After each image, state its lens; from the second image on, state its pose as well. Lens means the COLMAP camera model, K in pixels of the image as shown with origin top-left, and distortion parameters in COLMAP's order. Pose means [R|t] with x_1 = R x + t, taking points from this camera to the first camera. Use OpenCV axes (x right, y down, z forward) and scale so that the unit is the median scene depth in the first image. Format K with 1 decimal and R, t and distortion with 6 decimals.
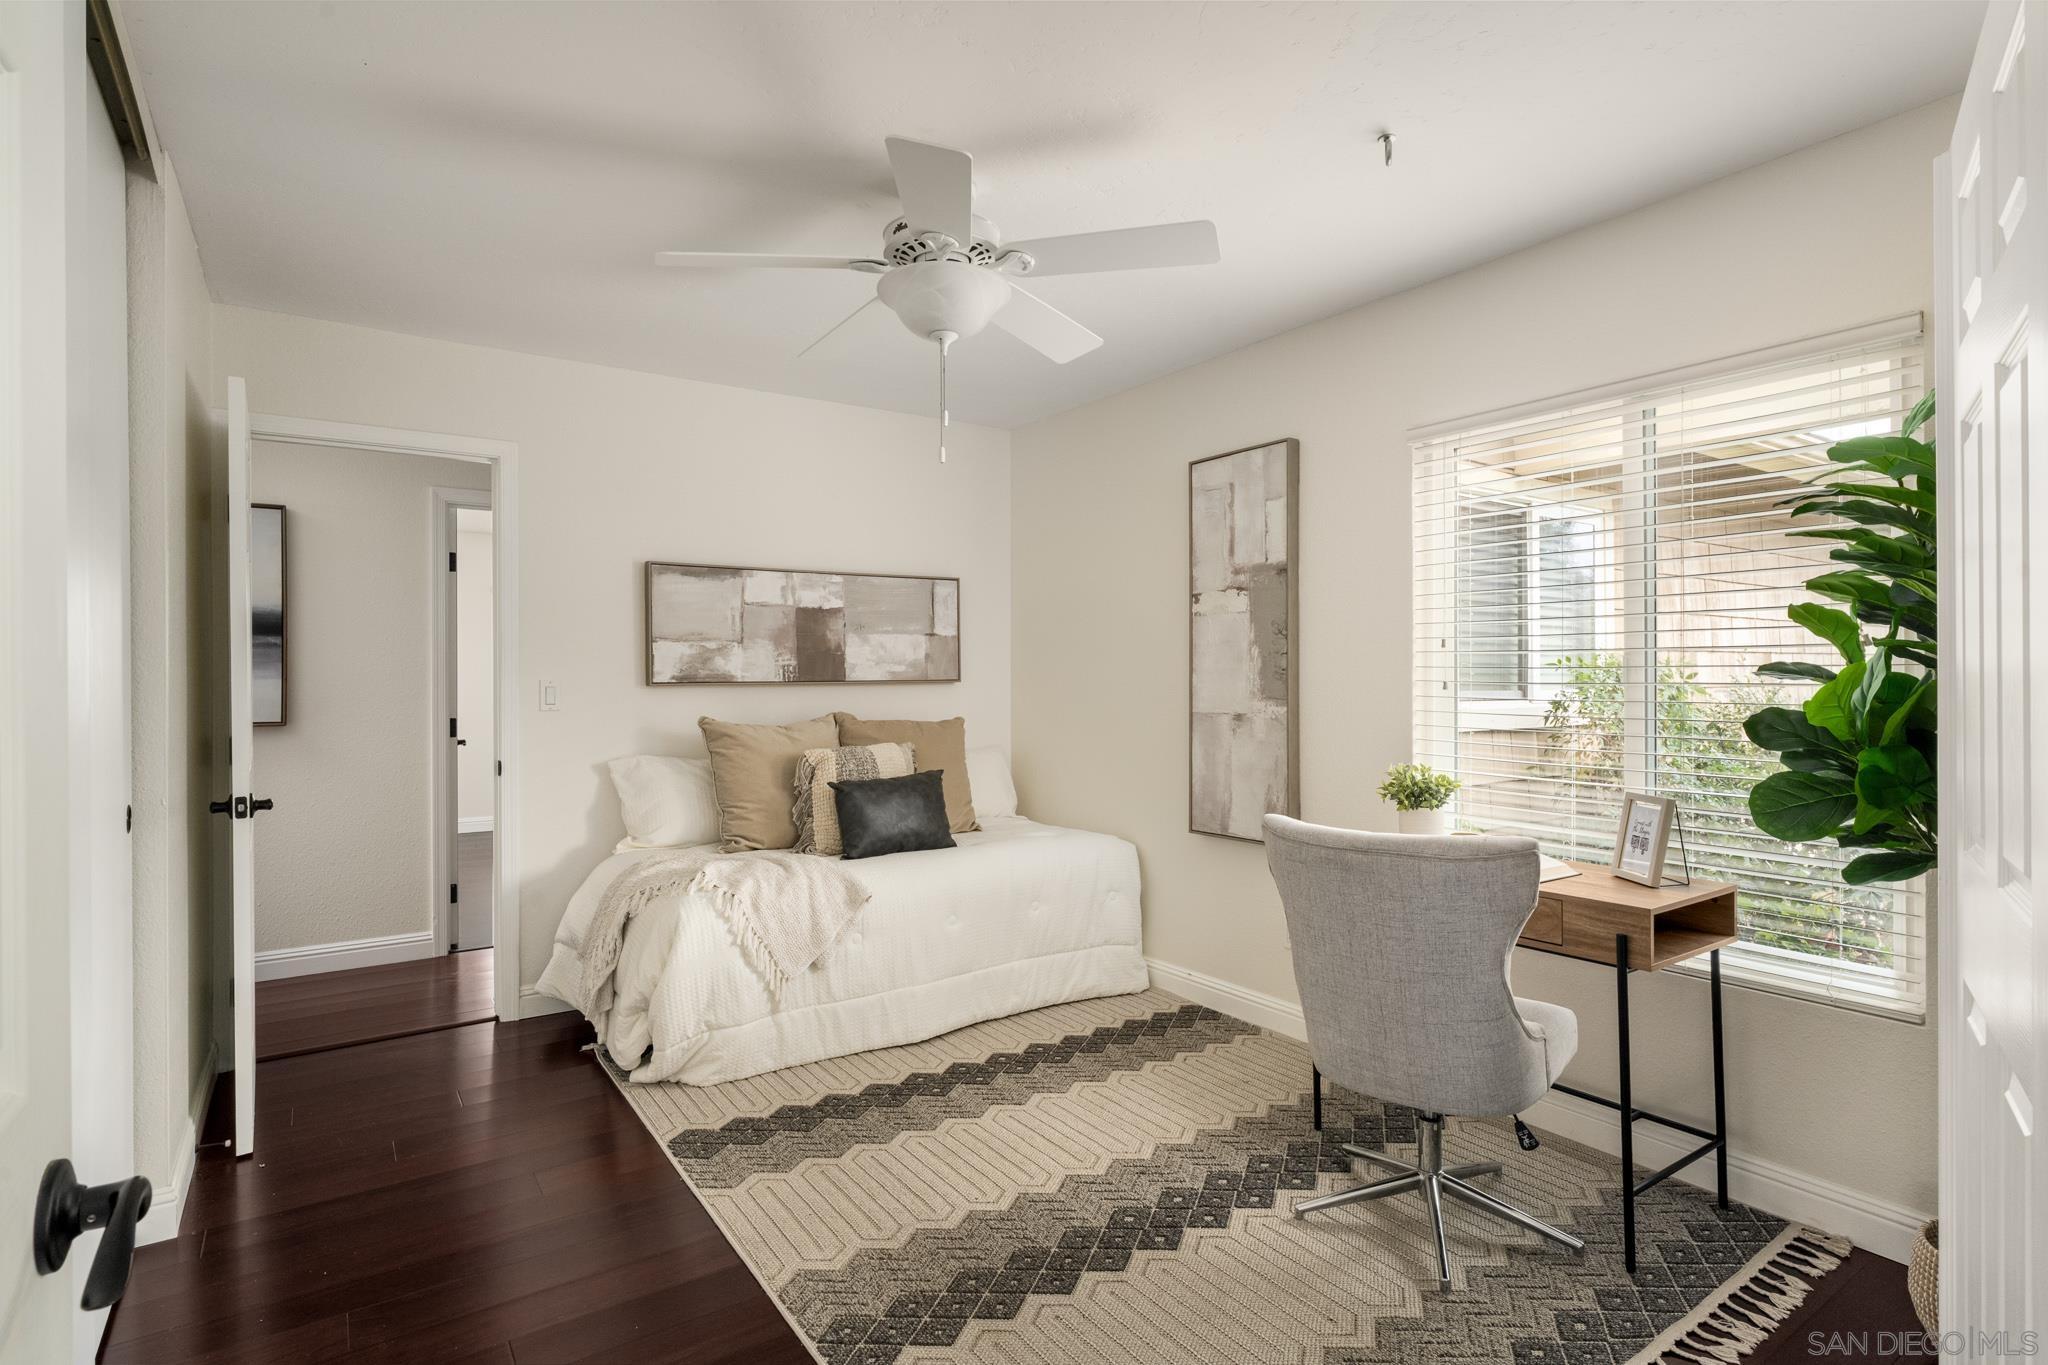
lens RADIAL K [[1060.4, 0, 1028.0], [0, 1060.4, 675.1], [0, 0, 1]] dist [0.002719, -0.000493]
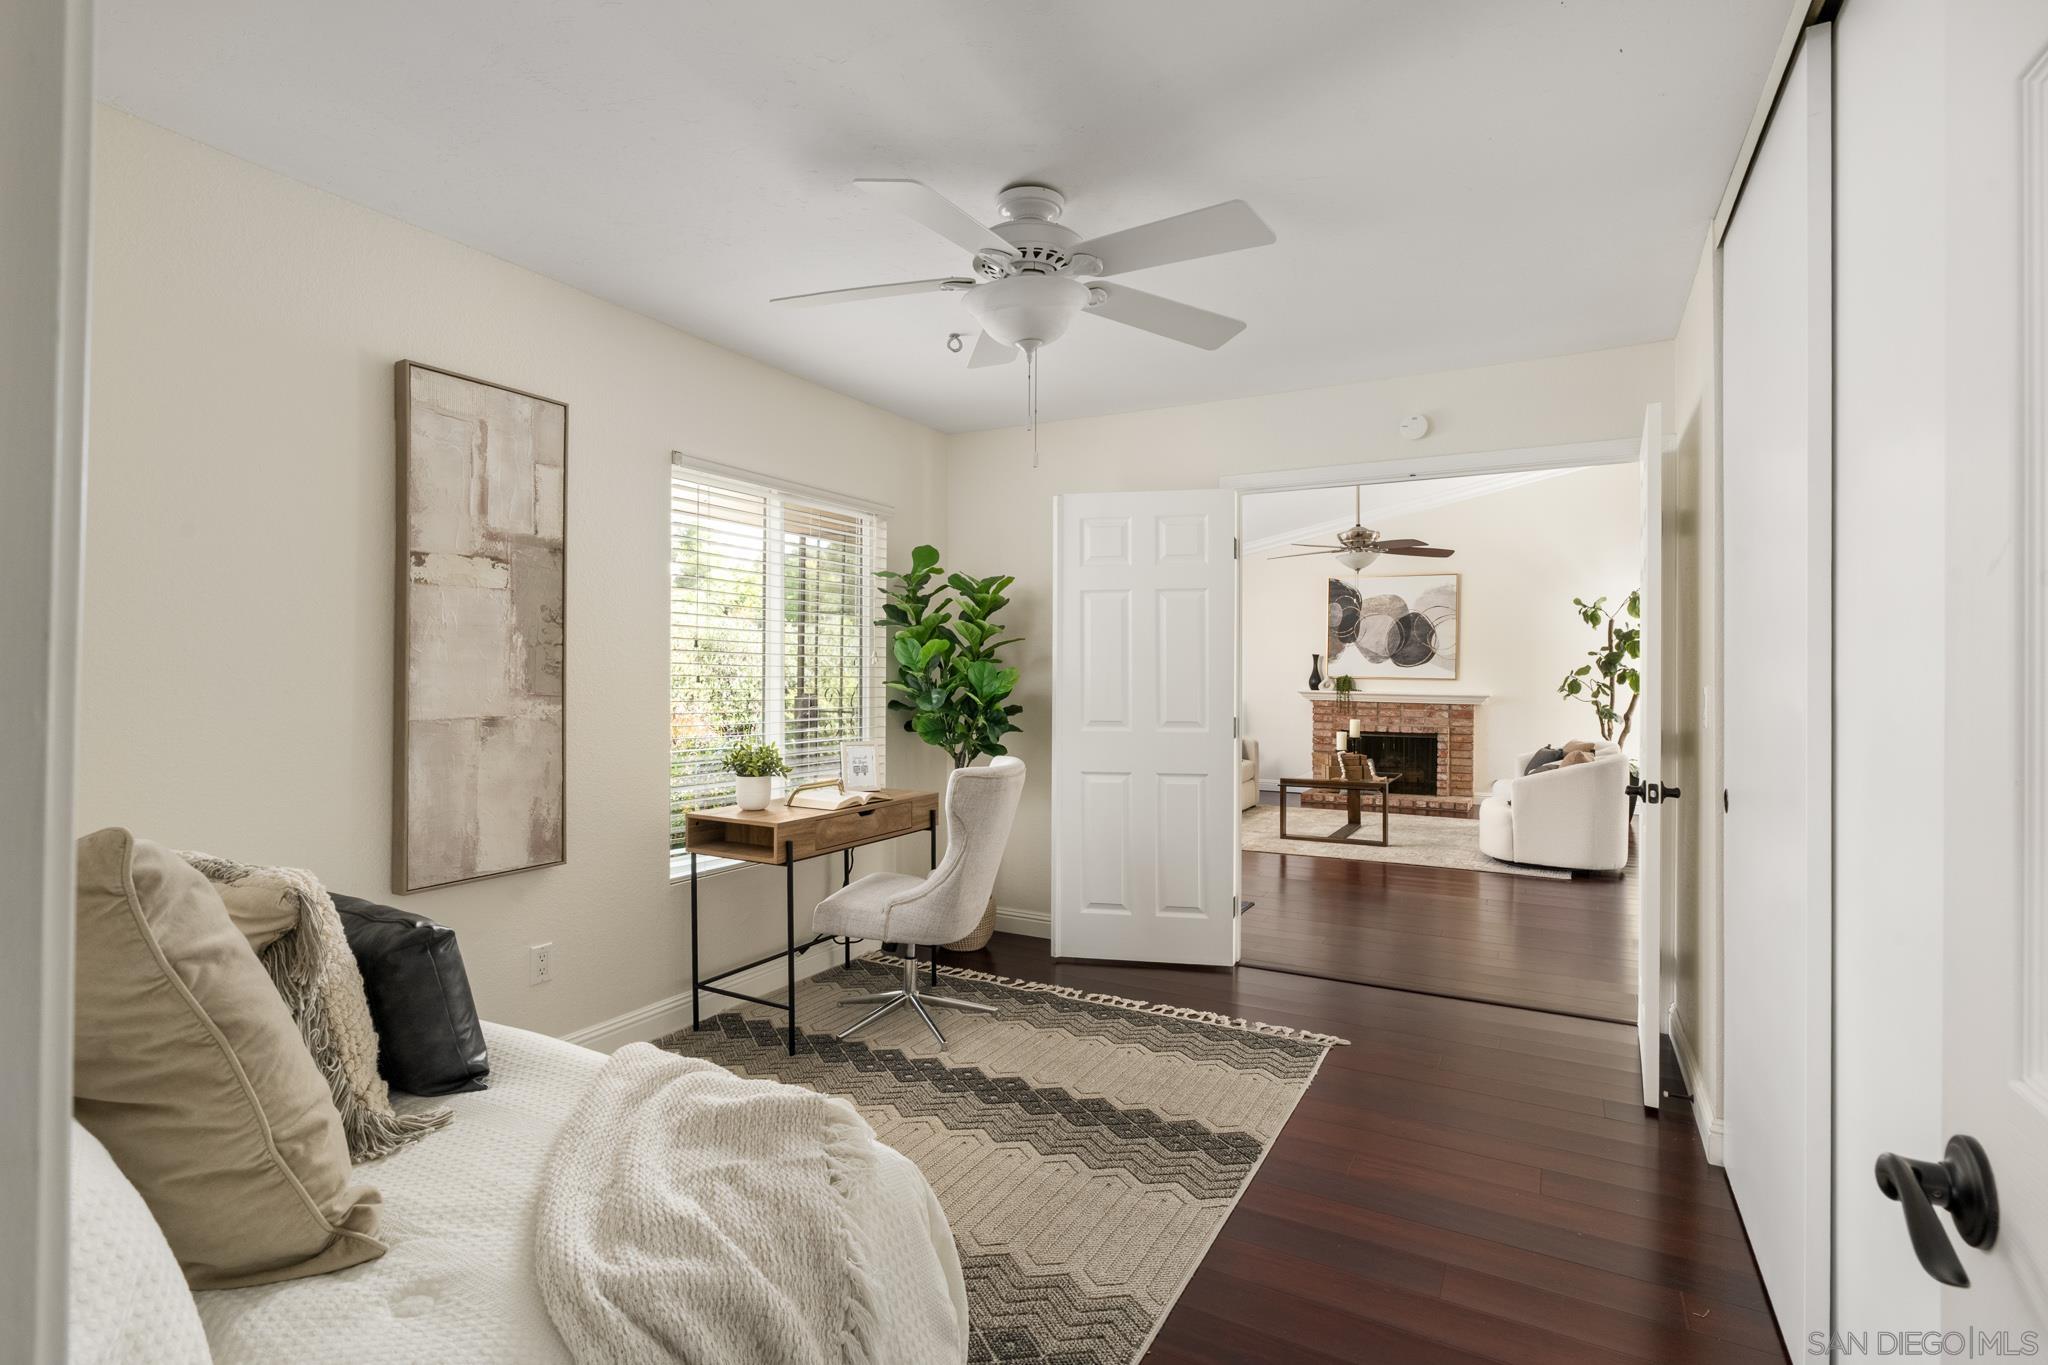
lens RADIAL K [[978.3, 0, 1027.3], [0, 978.3, 675.0], [0, 0, 1]] dist [-0.001171, -0.000016]
pose [[-0.436762, -0.005955, 0.899558, -0.637964], [-0.004855, 0.999979, 0.004262, -0.000016], [-0.899564, -0.002506, -0.436781, 0.971186]]
